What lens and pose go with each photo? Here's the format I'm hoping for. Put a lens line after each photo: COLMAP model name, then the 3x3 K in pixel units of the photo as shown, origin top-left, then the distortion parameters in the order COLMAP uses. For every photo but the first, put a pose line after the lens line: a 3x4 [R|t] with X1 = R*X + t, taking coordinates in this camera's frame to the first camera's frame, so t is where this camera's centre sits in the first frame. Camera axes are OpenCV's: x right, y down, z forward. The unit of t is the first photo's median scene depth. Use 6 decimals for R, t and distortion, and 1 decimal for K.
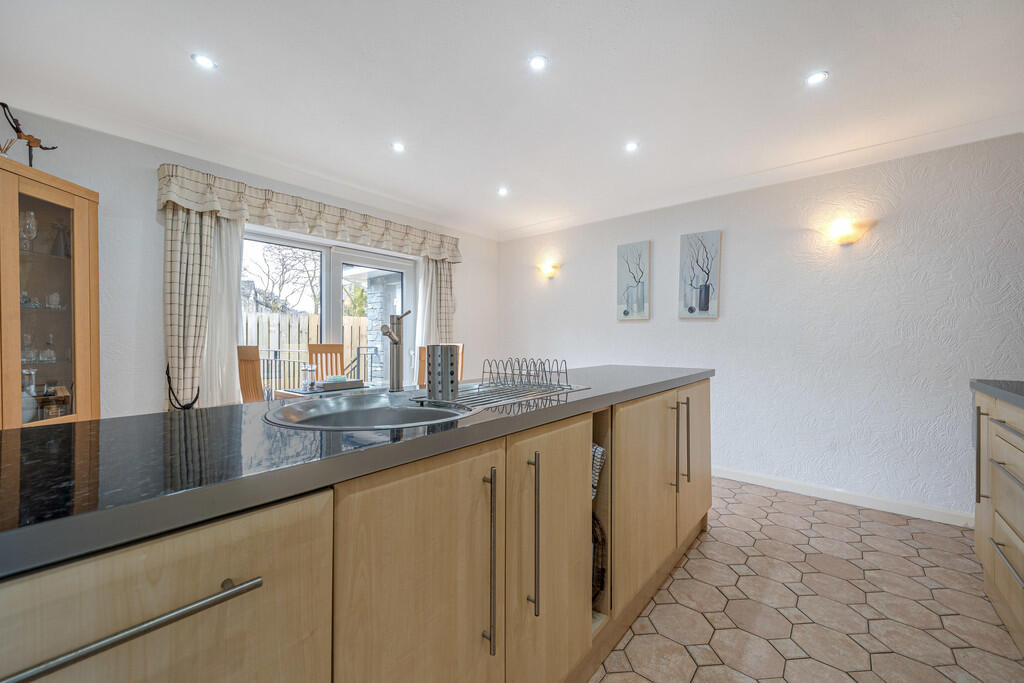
lens RADIAL K [[398.7, 0, 517.2], [0, 398.7, 340.5], [0, 0, 1]] dist [-0.005991, 0.000974]
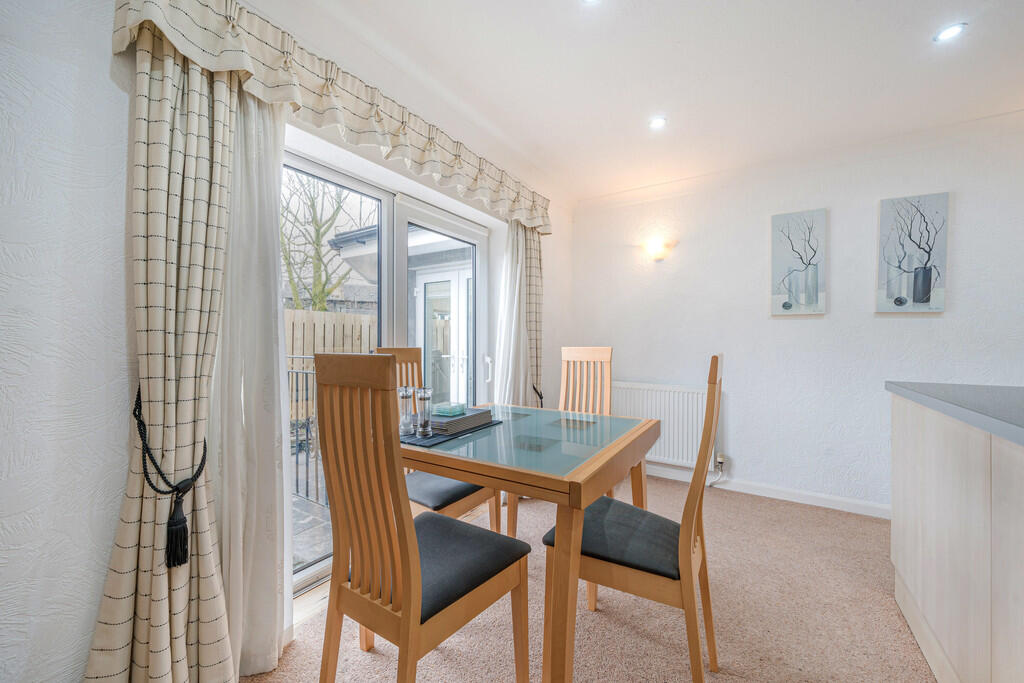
lens RADIAL K [[398.7, 0, 509.1], [0, 398.7, 340.9], [0, 0, 1]] dist [-0.005991, 0.000974]
pose [[0.993773, 0.002894, 0.111387, -0.493265], [-0.002515, 0.999991, -0.003541, 0.000056], [-0.111397, 0.003239, 0.993771, 0.487054]]
